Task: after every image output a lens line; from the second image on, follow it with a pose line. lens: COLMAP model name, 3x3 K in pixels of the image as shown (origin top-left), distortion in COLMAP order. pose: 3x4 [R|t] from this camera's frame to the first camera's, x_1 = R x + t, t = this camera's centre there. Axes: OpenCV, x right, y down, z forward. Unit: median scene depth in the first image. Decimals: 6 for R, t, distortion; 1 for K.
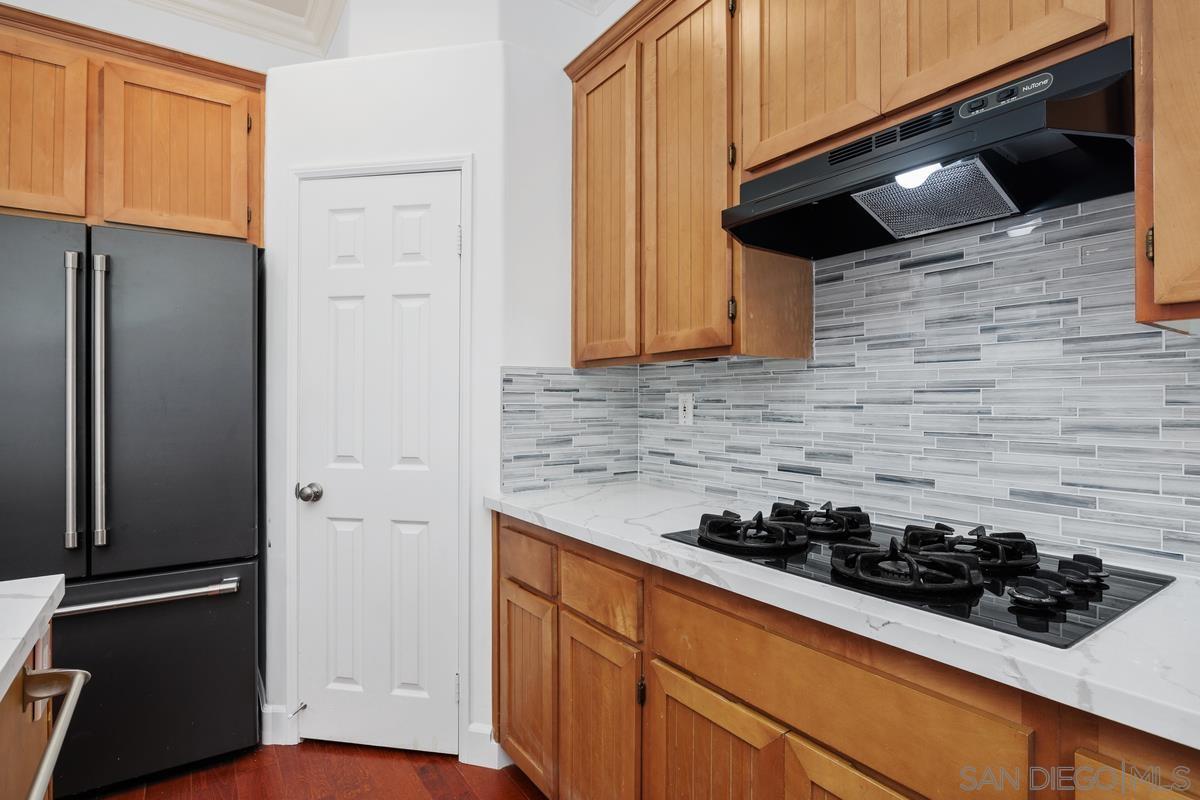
lens RADIAL K [[593.5, 0, 598.8], [0, 593.5, 397.2], [0, 0, 1]] dist [-0.006904, -0.000046]
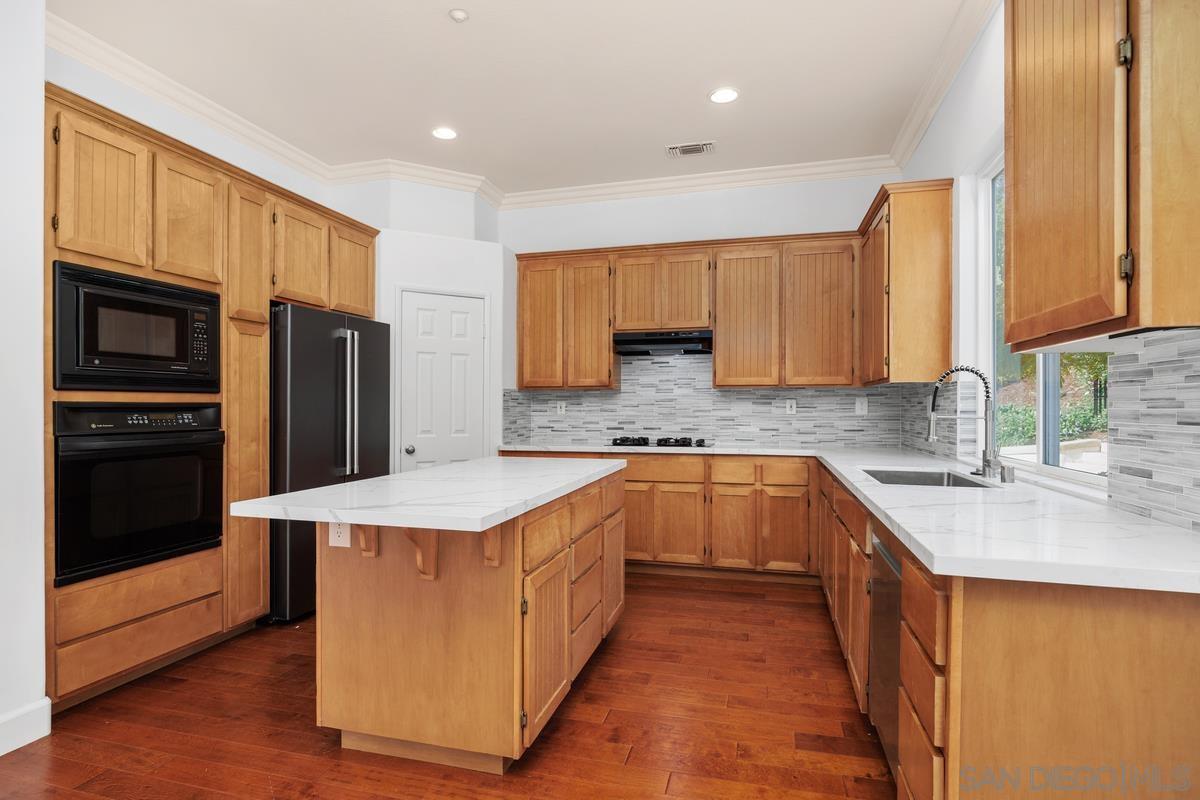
lens RADIAL K [[629.5, 0, 599.0], [0, 629.5, 404.7], [0, 0, 1]] dist [0.005863, 0.000778]
pose [[0.766457, 0.002275, 0.642292, -1.585839], [-0.004847, 0.999986, 0.002243, 0.002420], [-0.642278, -0.004832, 0.766457, -1.204678]]
